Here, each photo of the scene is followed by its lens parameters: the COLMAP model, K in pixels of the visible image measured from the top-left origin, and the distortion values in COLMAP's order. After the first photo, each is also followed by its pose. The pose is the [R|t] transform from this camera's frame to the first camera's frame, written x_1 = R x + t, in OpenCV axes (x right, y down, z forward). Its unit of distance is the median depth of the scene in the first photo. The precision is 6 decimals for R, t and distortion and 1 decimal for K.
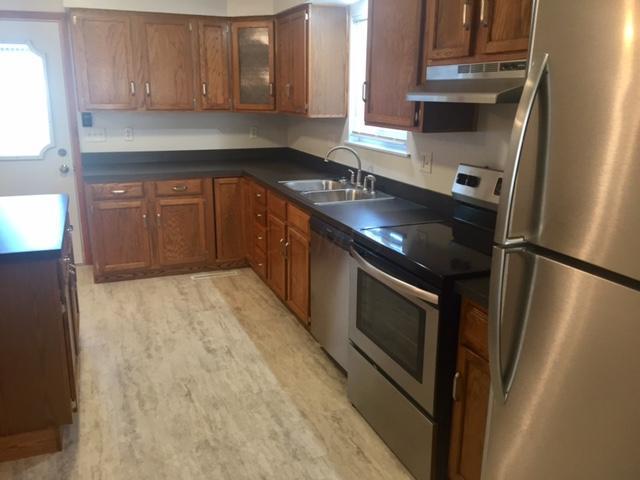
lens RADIAL K [[548.3, 0, 319.6], [0, 548.3, 239.5], [0, 0, 1]] dist [0.070120, -0.101133]
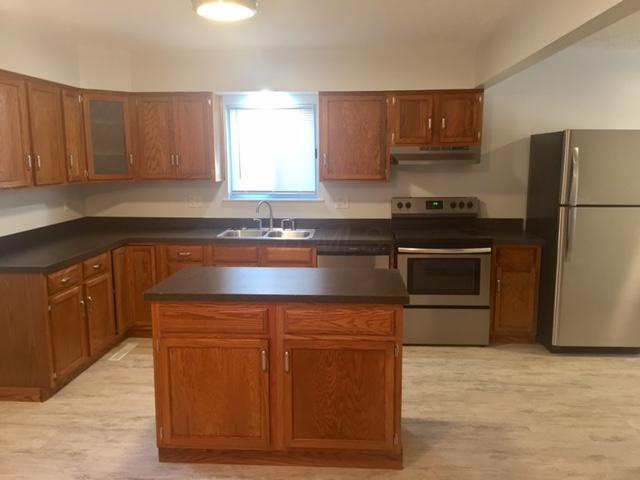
lens RADIAL K [[548.3, 0, 321.6], [0, 548.3, 240.7], [0, 0, 1]] dist [0.070120, -0.101133]
pose [[0.438952, -0.148568, 0.886143, -1.074084], [0.241741, 0.969397, 0.042780, -0.097979], [-0.865380, 0.195439, 0.461434, 0.284573]]
